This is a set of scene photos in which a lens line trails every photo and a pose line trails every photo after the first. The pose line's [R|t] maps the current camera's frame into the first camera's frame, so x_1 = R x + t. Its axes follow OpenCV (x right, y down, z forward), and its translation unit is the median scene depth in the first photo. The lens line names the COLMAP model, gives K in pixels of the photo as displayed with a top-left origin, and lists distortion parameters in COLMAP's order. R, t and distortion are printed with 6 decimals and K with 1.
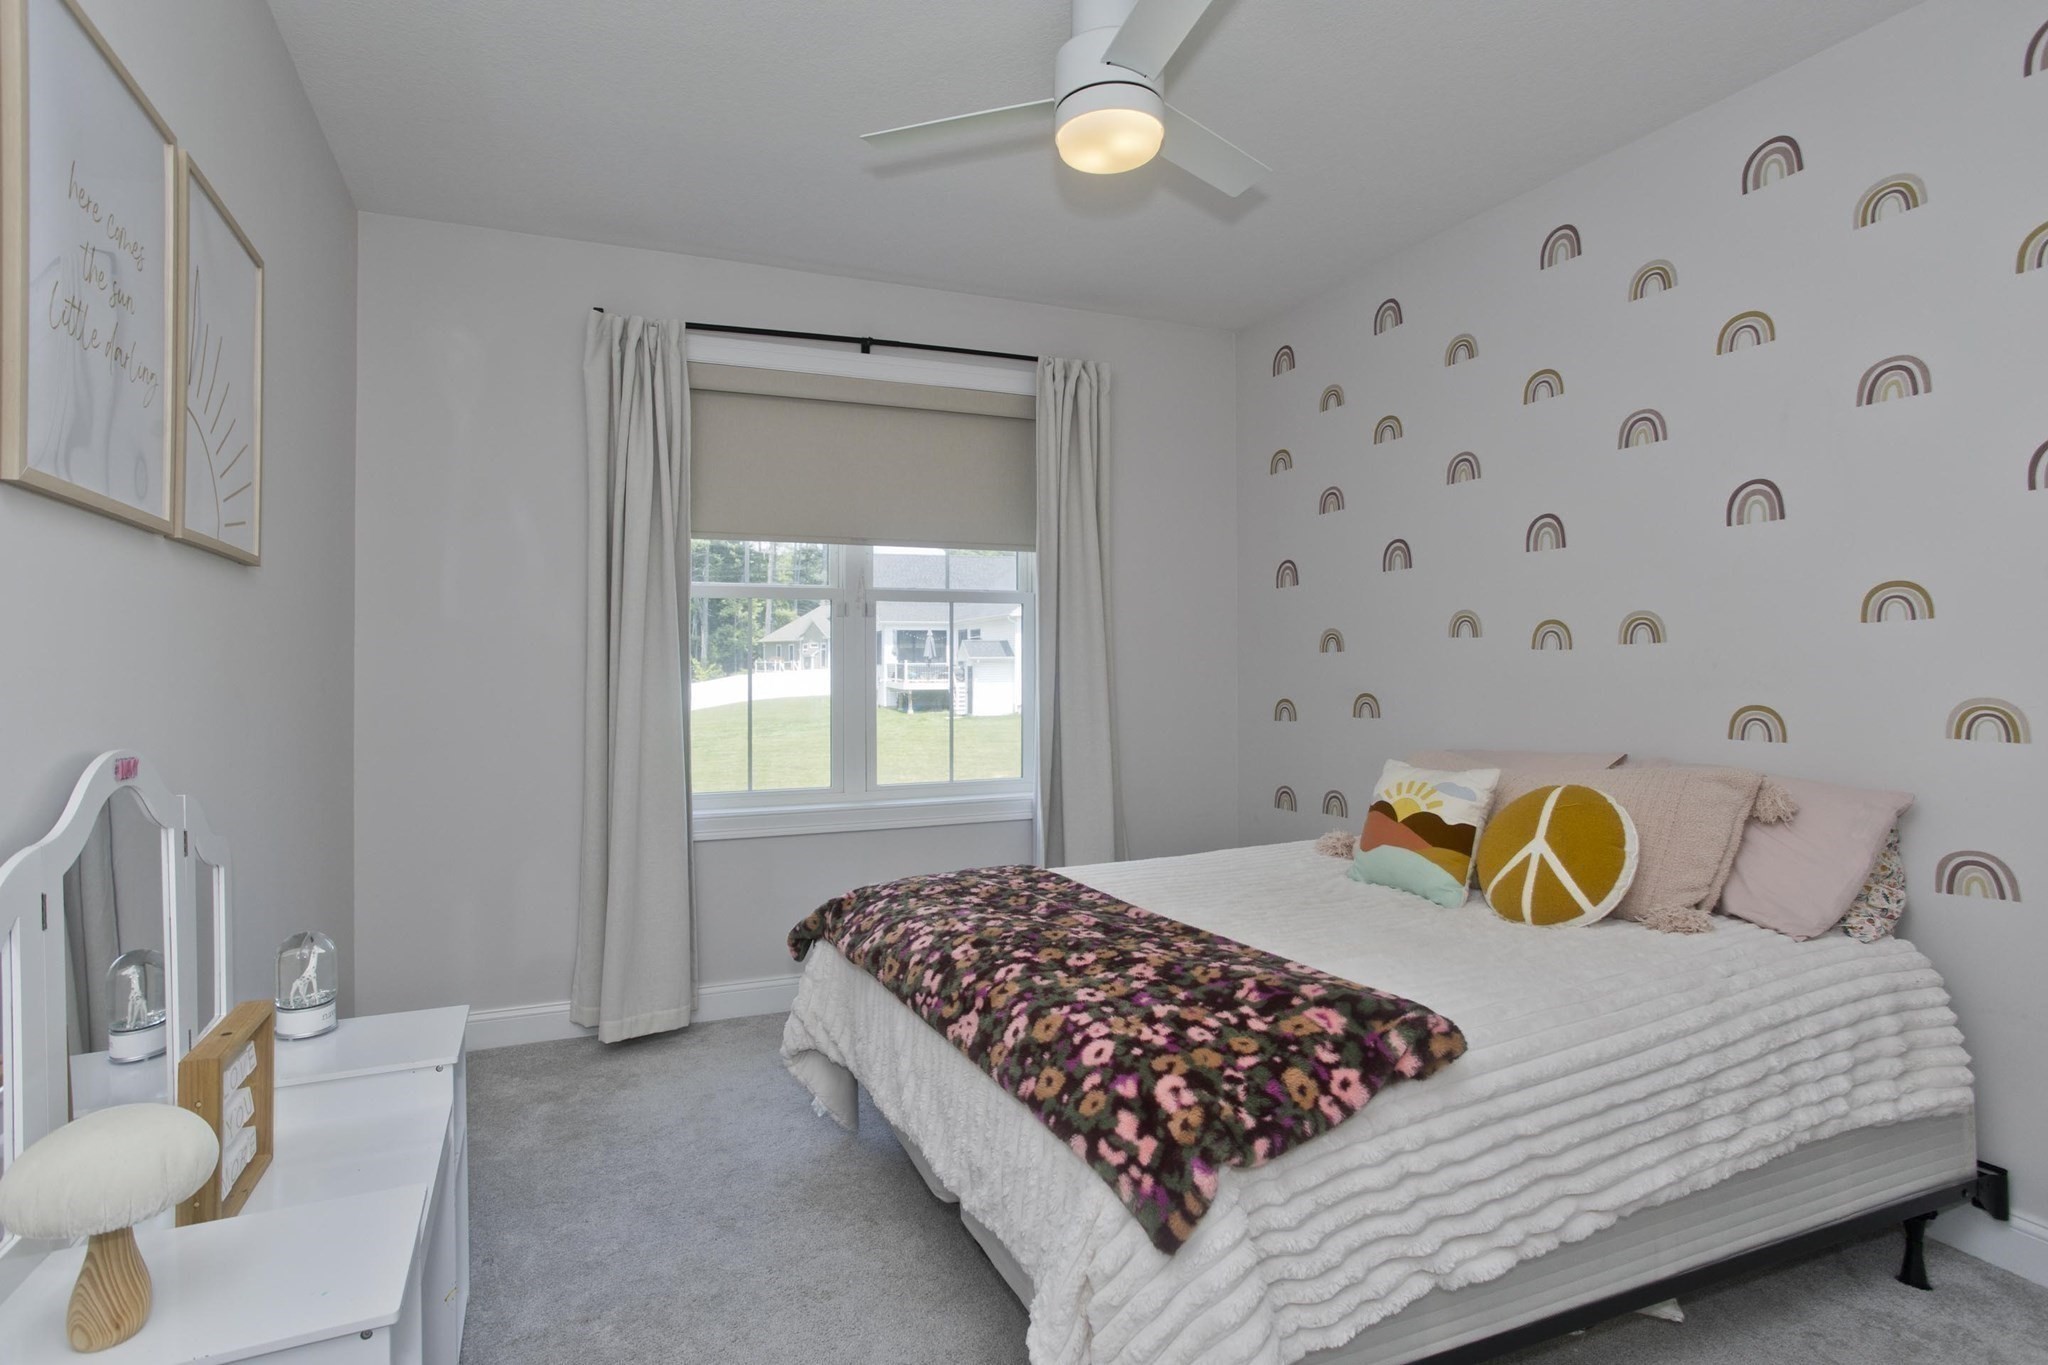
lens RADIAL K [[979.0, 0, 1020.0], [0, 979.0, 645.8], [0, 0, 1]] dist [-0.001755, 0.001048]
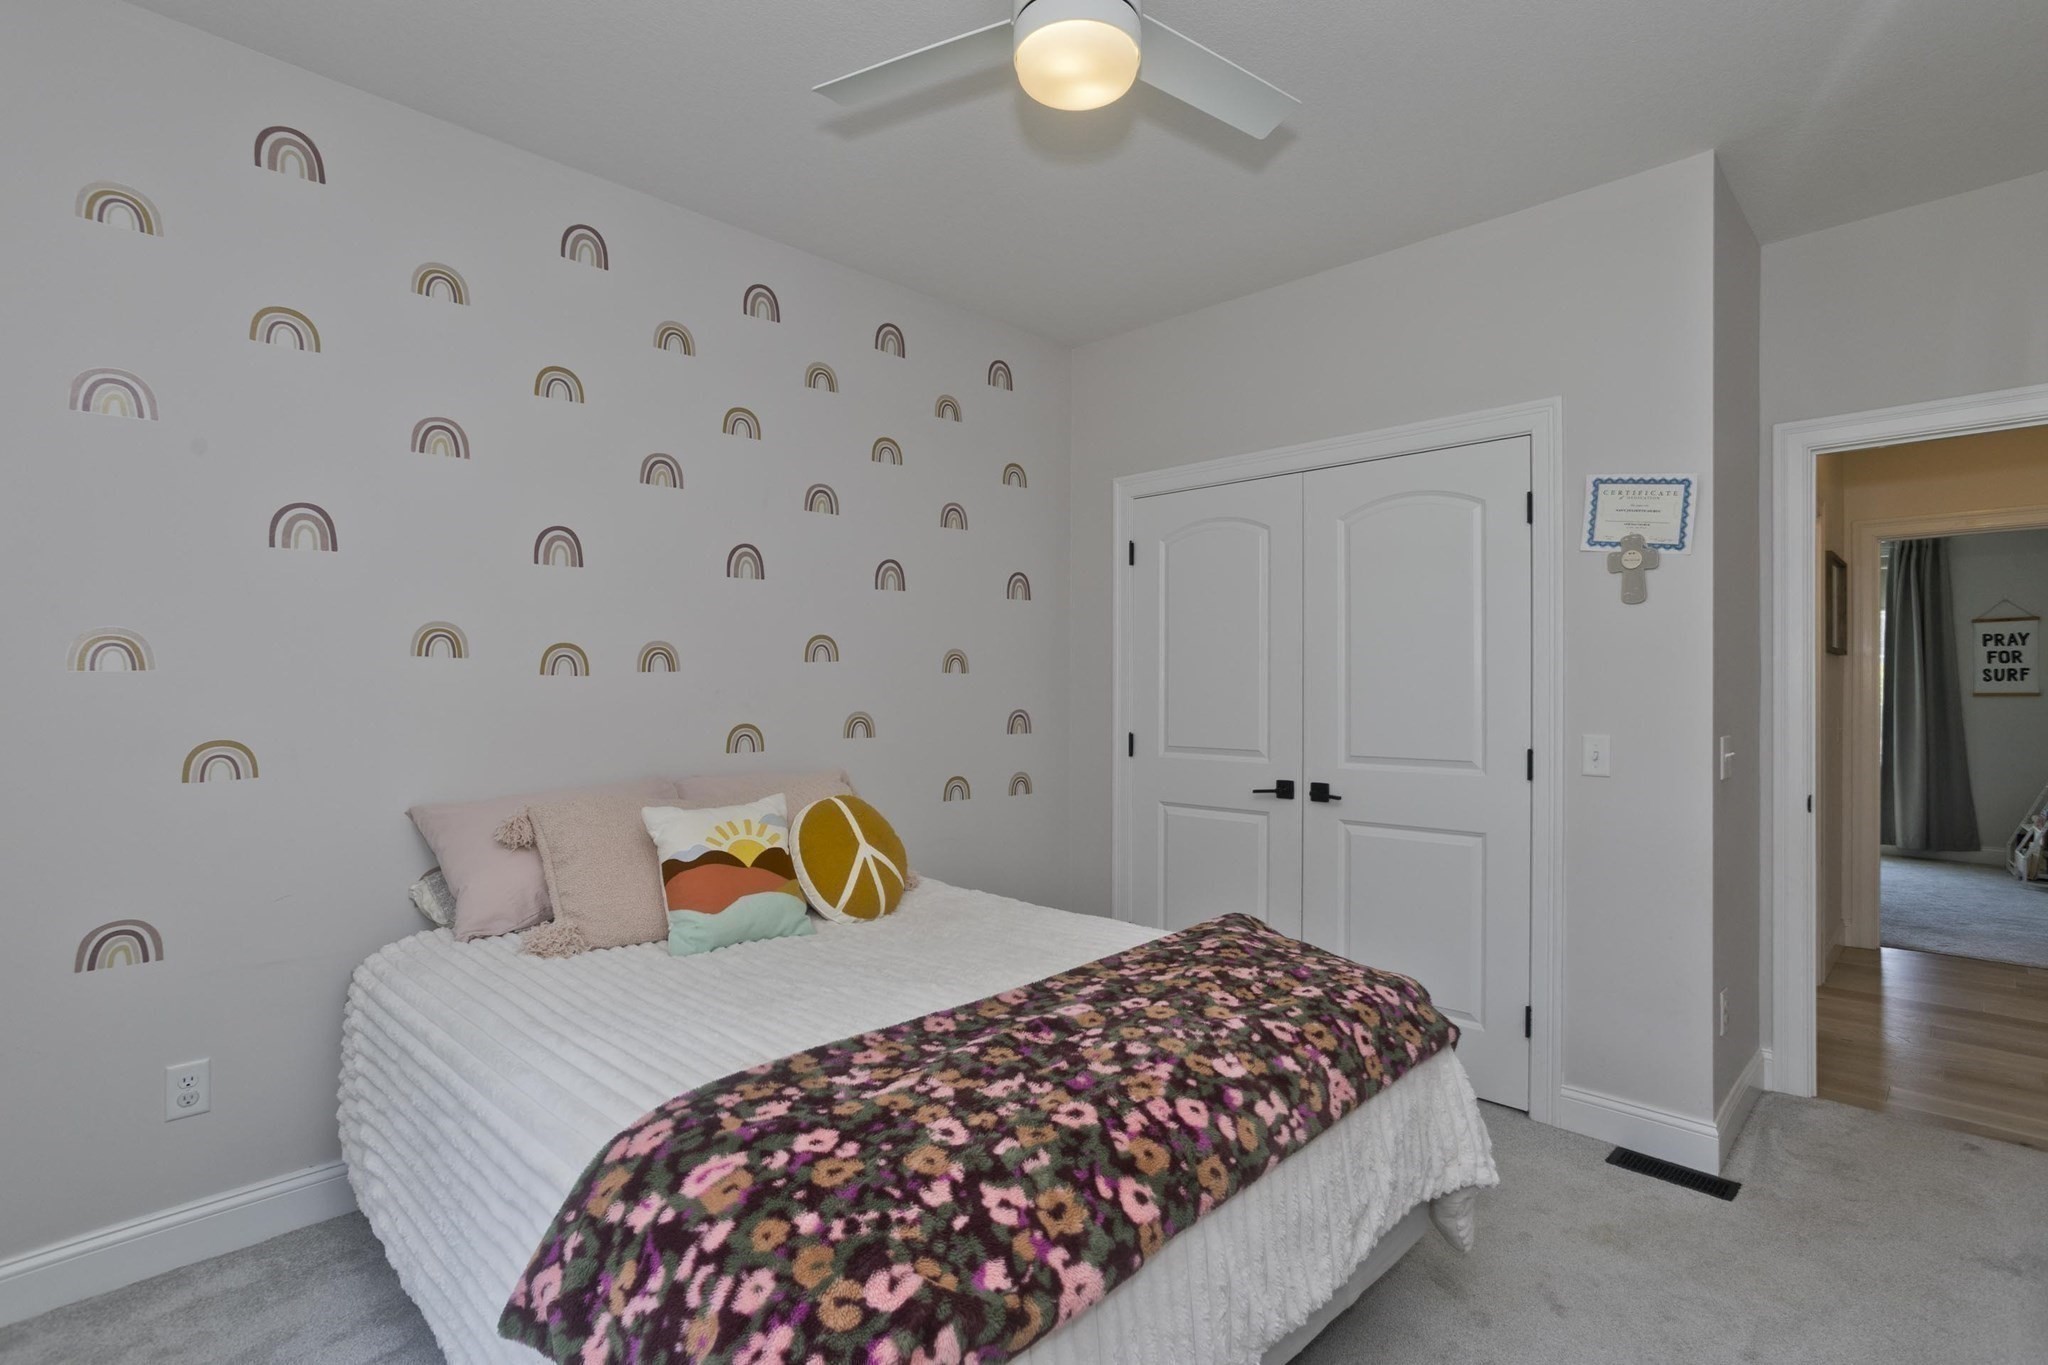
lens RADIAL K [[985.8, 0, 1007.0], [0, 985.8, 668.9], [0, 0, 1]] dist [0.000080, 0.002179]
pose [[-0.416541, 0.024379, 0.908790, -0.564195], [-0.011990, 0.999406, -0.032305, 0.029172], [-0.909038, -0.024353, -0.416001, 1.264088]]
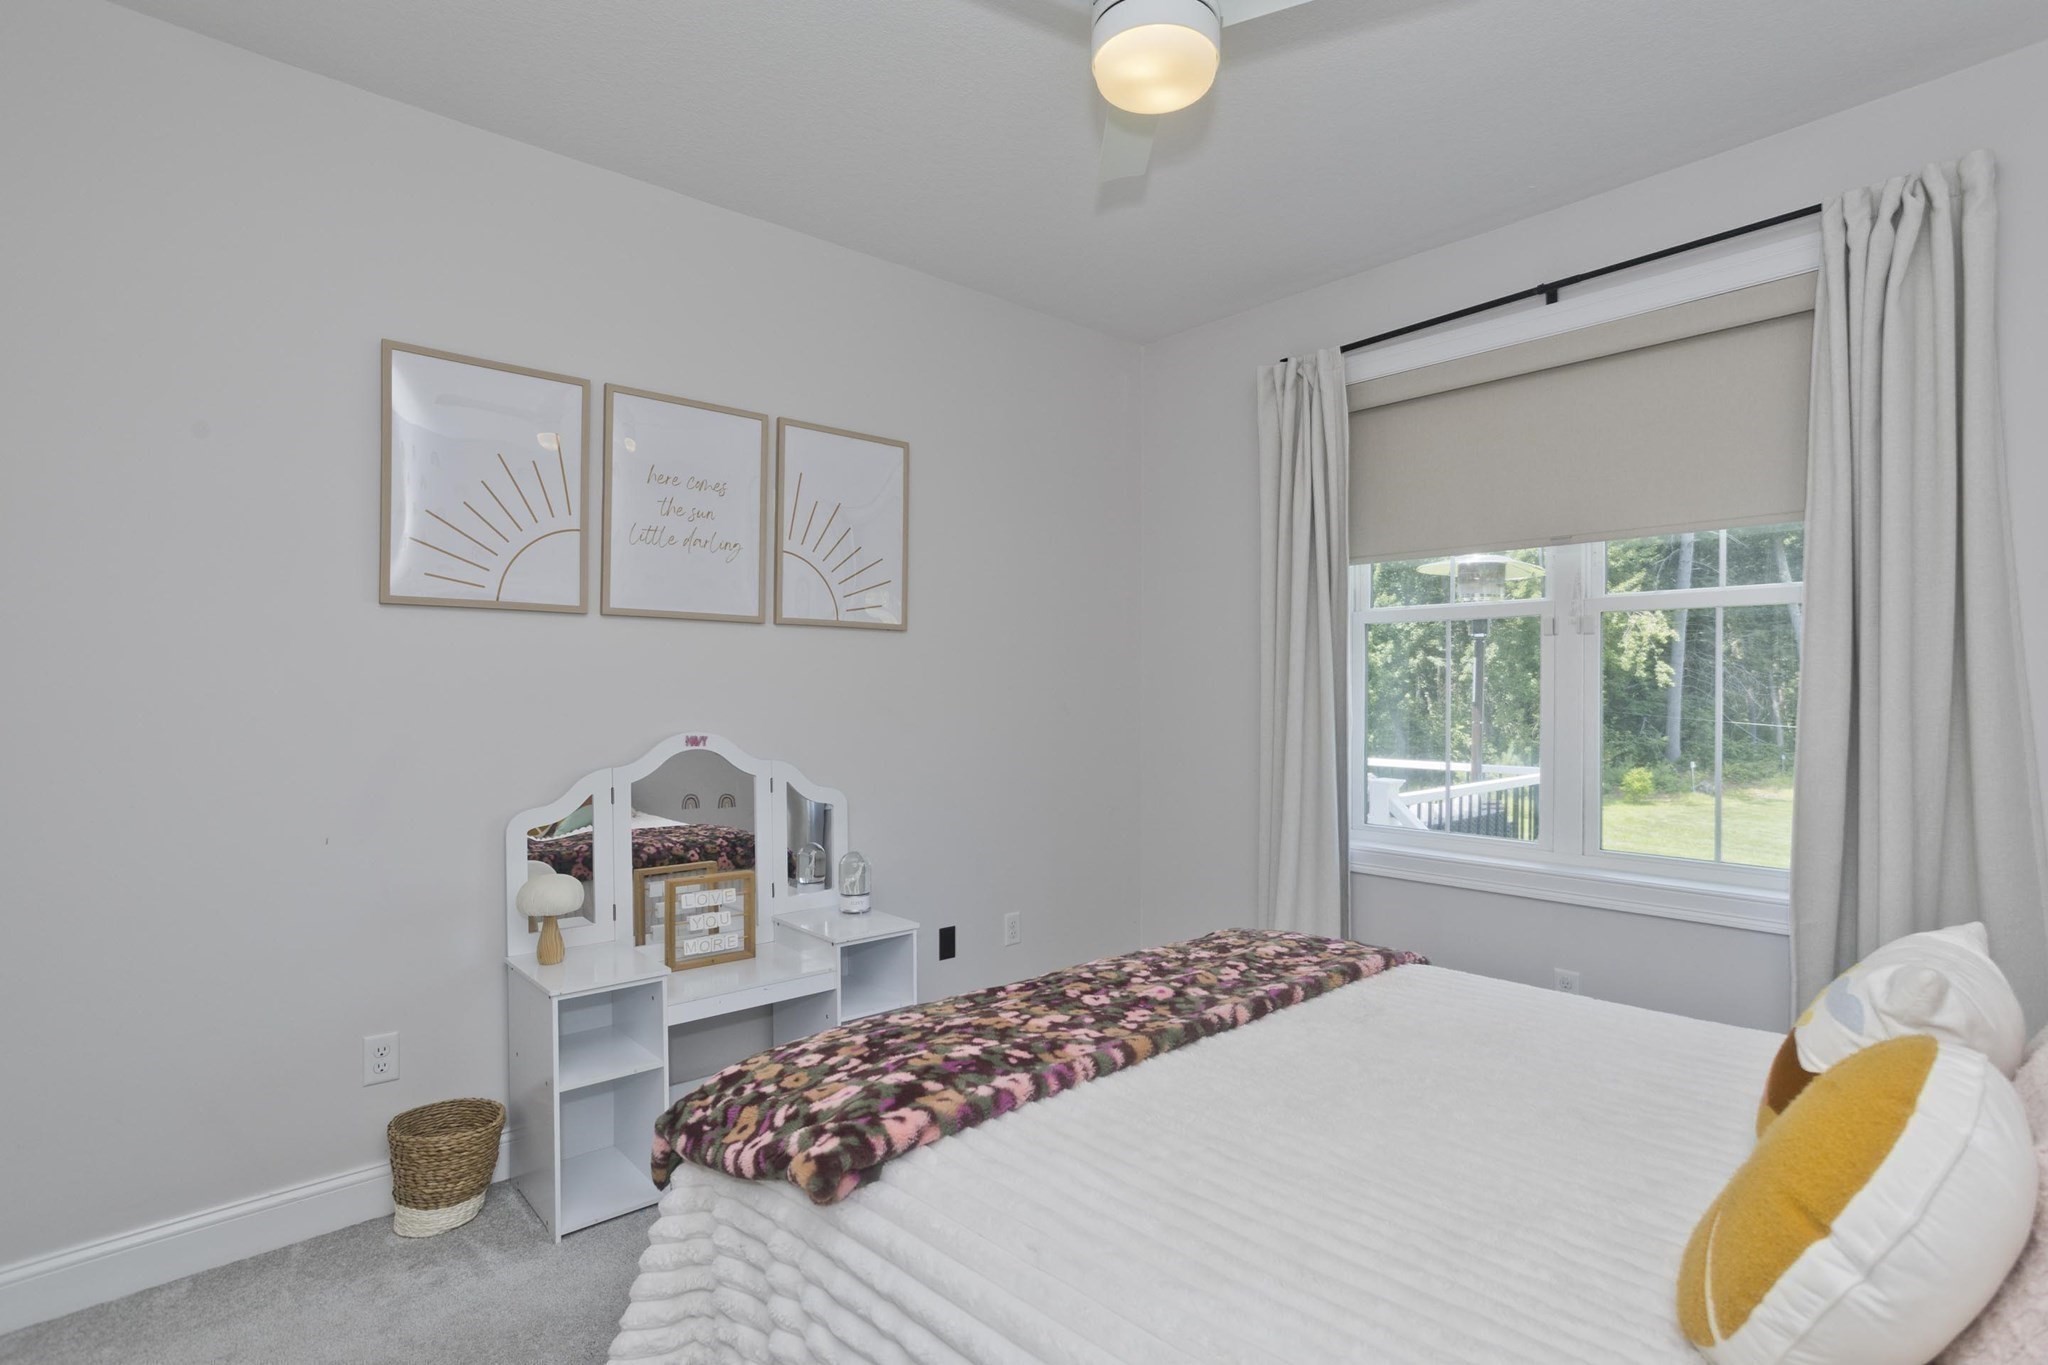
lens RADIAL K [[997.9, 0, 1017.4], [0, 997.9, 684.5], [0, 0, 1]] dist [0.001729, 0.000832]
pose [[0.341376, 0.008447, -0.939889, 0.998737], [0.007177, 0.999907, 0.011592, -0.005358], [0.939900, -0.010703, 0.341283, 0.688348]]
